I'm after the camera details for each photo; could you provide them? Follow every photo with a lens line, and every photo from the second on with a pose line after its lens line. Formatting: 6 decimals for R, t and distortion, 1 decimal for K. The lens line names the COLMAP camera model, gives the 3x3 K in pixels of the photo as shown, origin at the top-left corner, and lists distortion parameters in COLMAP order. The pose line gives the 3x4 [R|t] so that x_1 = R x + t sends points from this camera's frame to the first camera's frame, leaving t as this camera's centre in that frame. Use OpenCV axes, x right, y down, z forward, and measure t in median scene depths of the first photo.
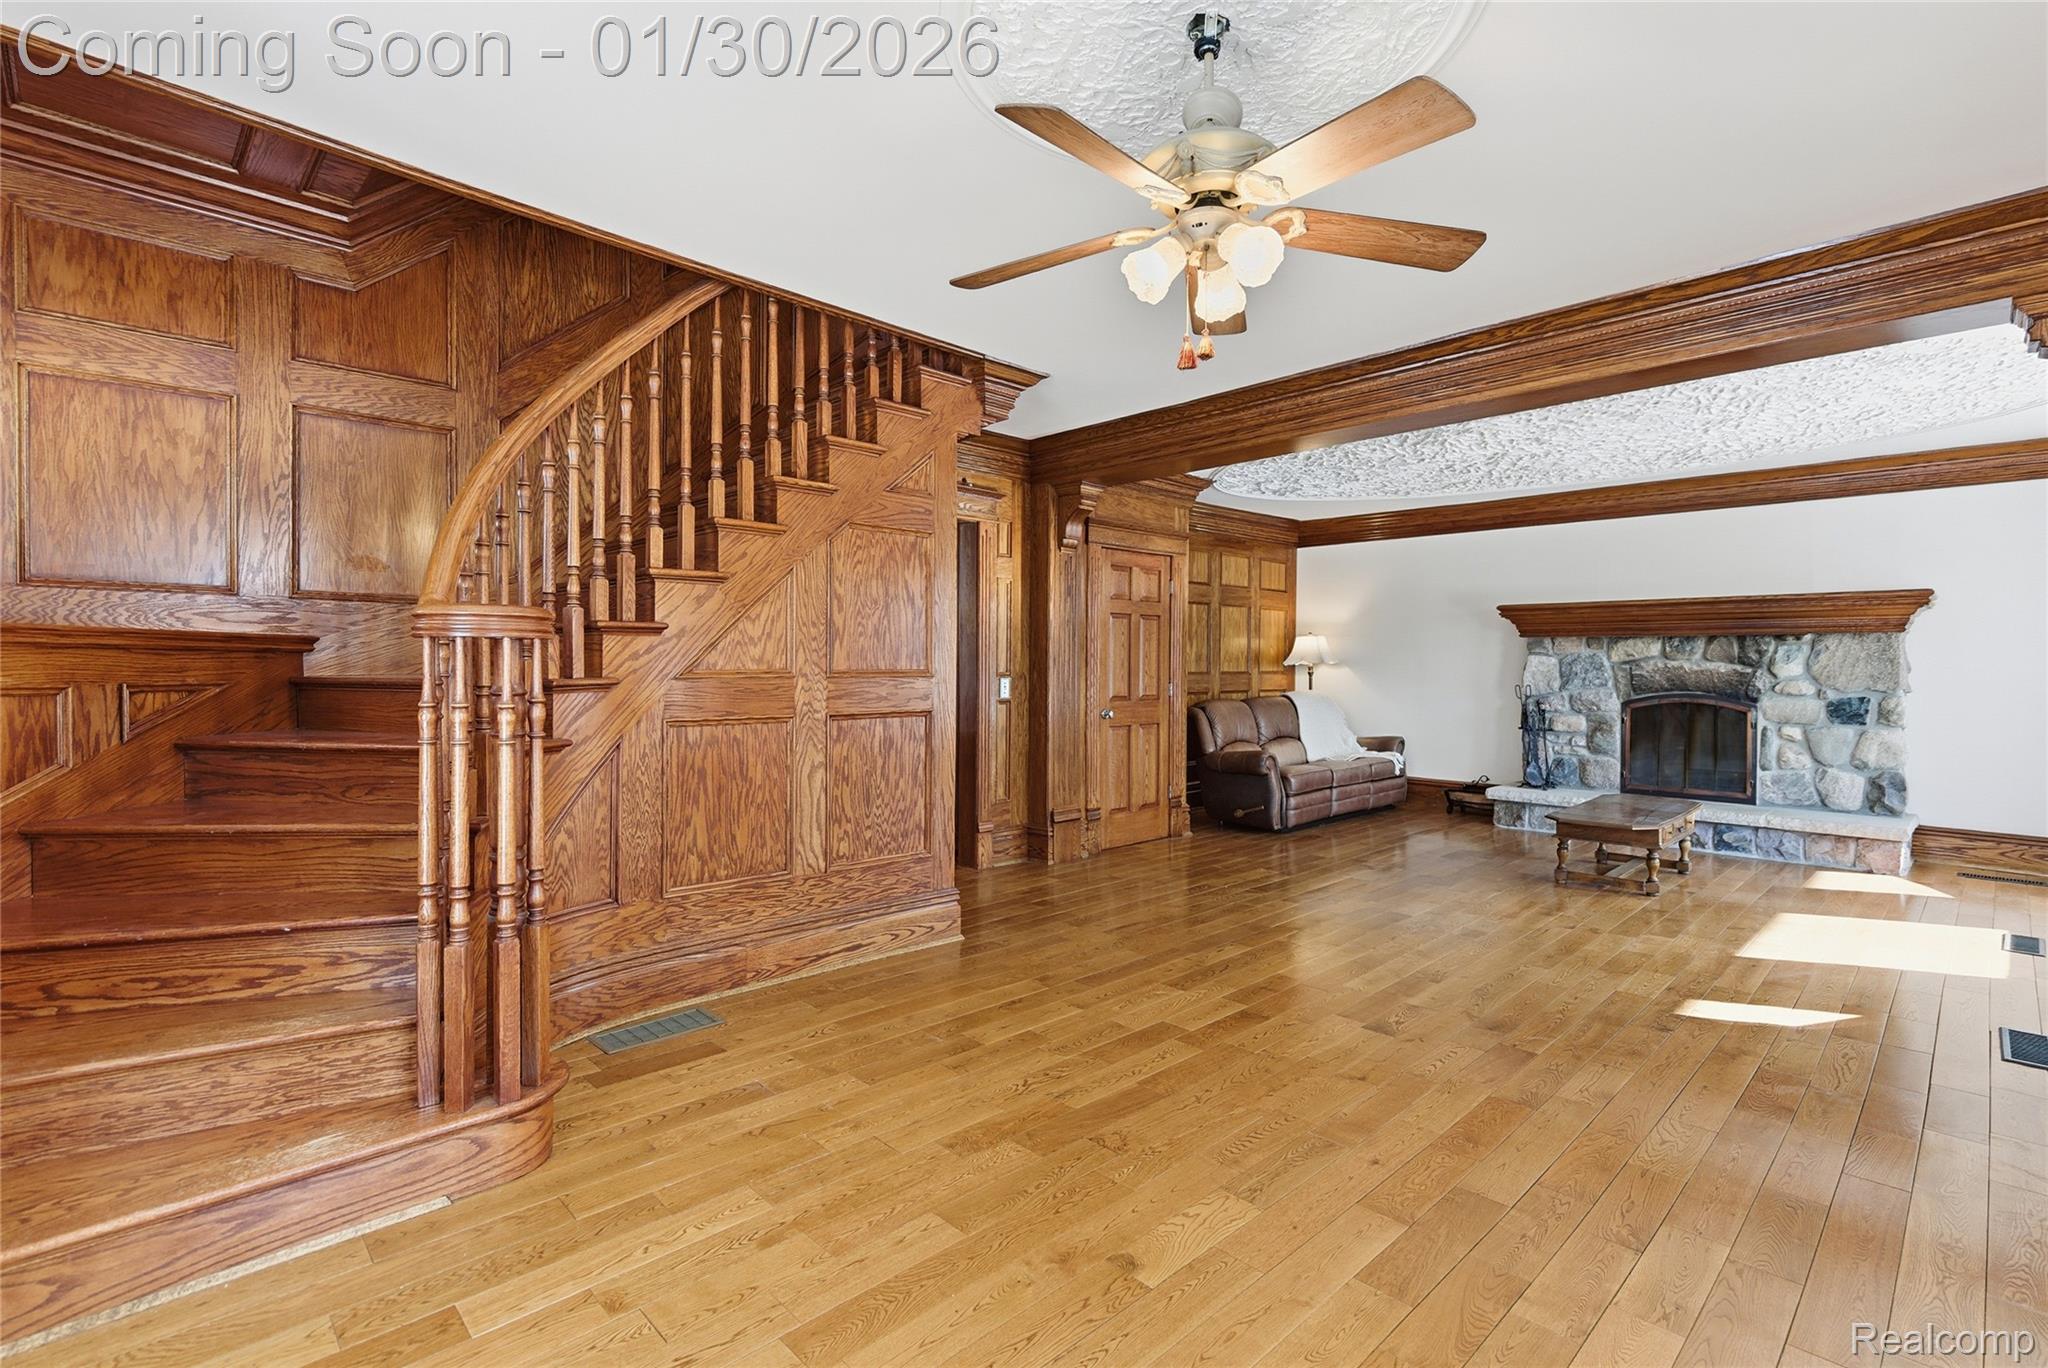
lens RADIAL K [[938.2, 0, 1025.4], [0, 938.2, 674.6], [0, 0, 1]] dist [0.004843, 0.000210]
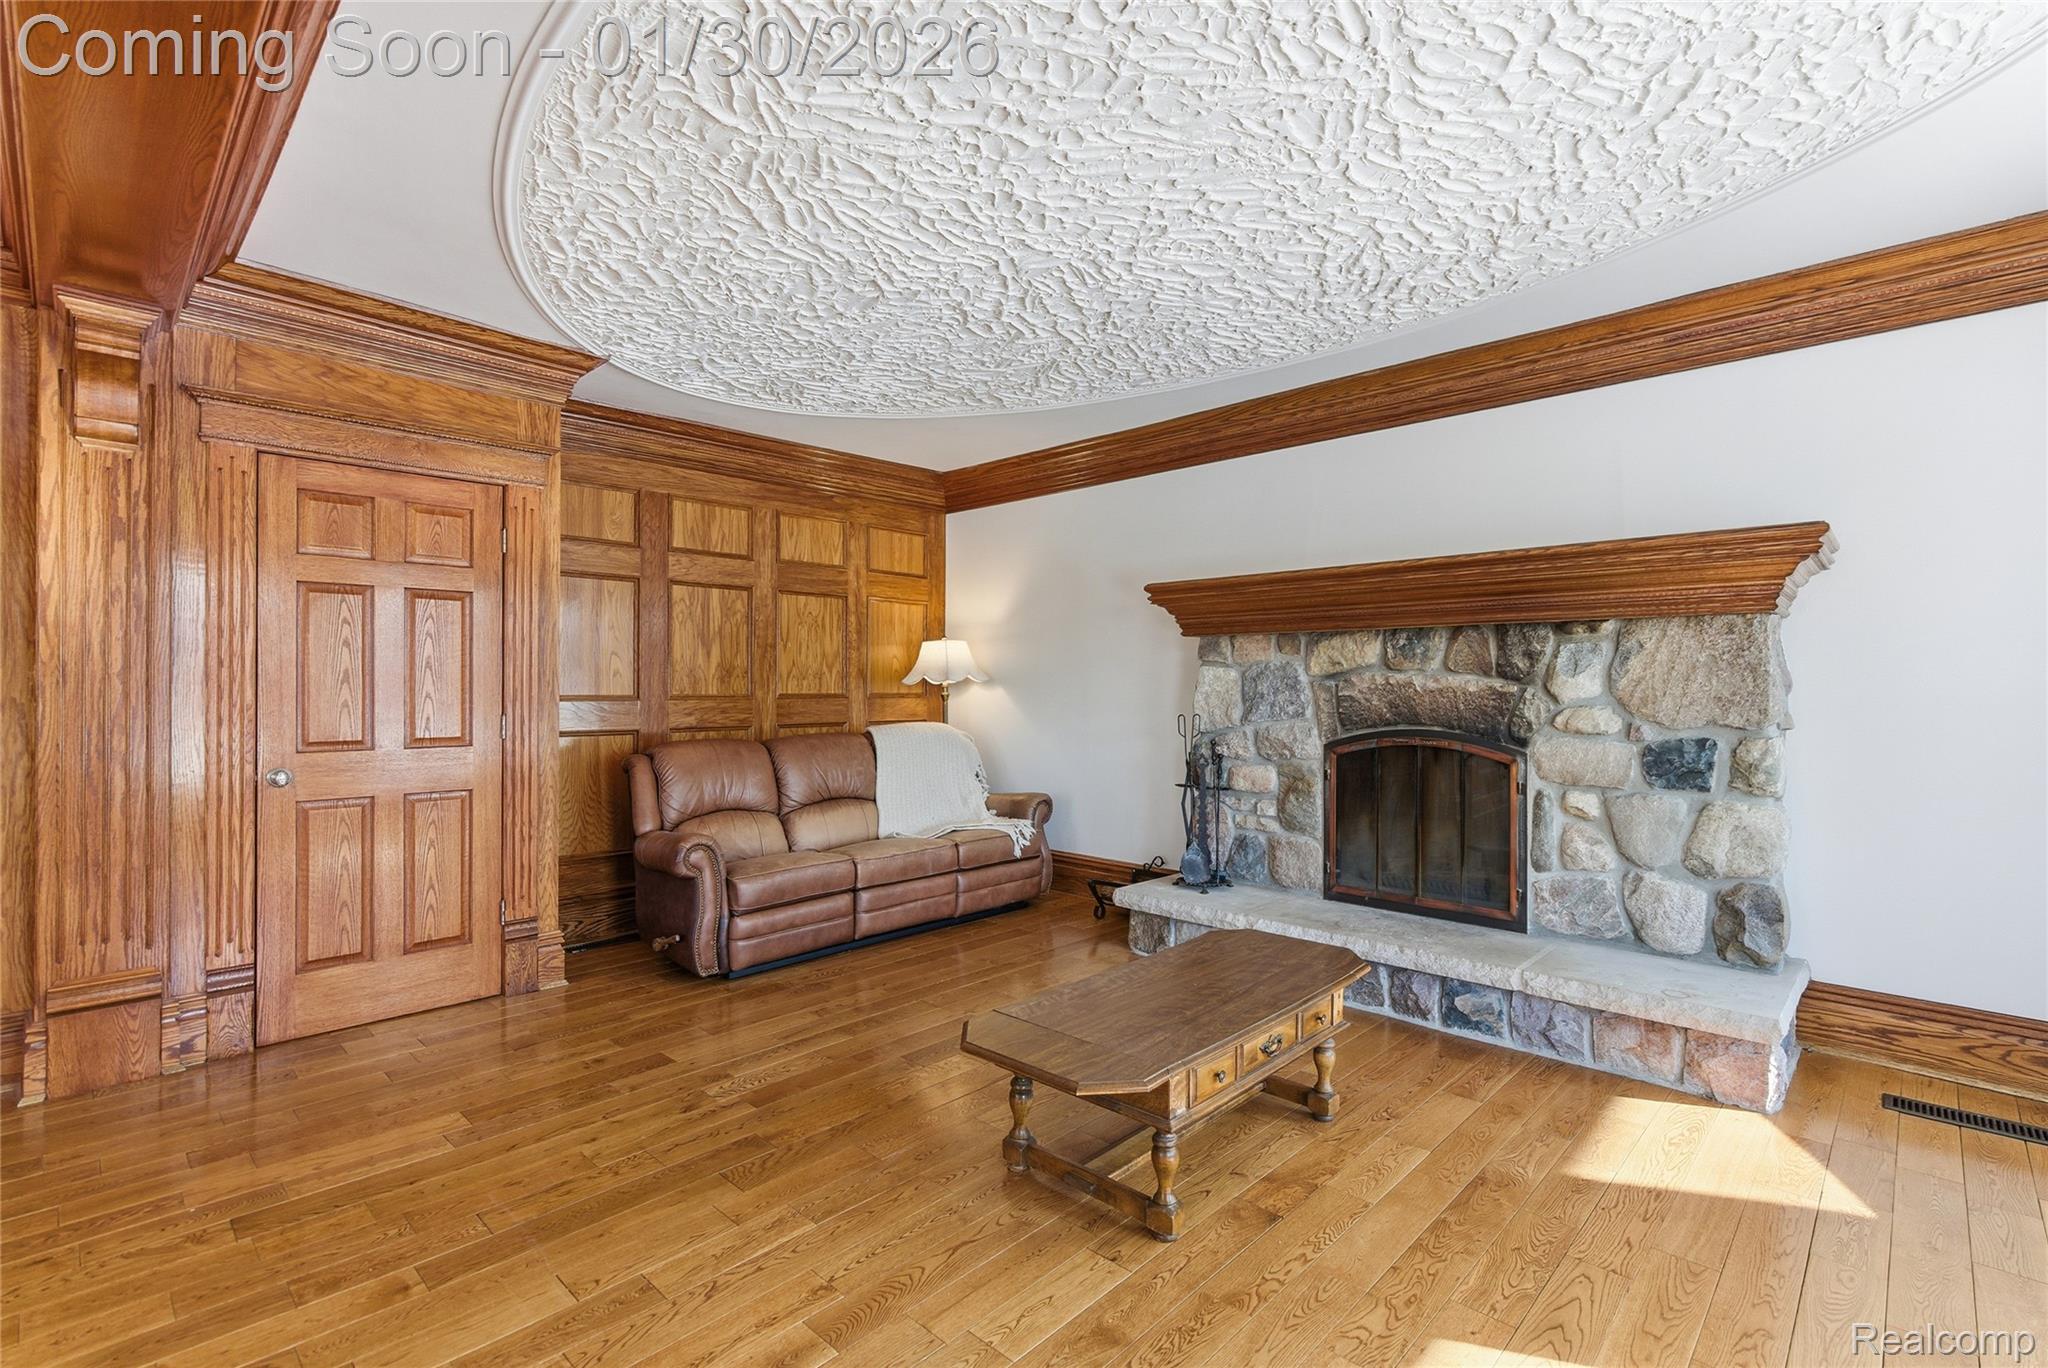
lens RADIAL K [[938.2, 0, 1008.9], [0, 938.2, 687.2], [0, 0, 1]] dist [0.004843, 0.000210]
pose [[0.999437, -0.003351, 0.033376, 0.449707], [0.003742, 0.999925, -0.011660, 0.000100], [-0.033335, 0.011778, 0.999375, 0.453179]]
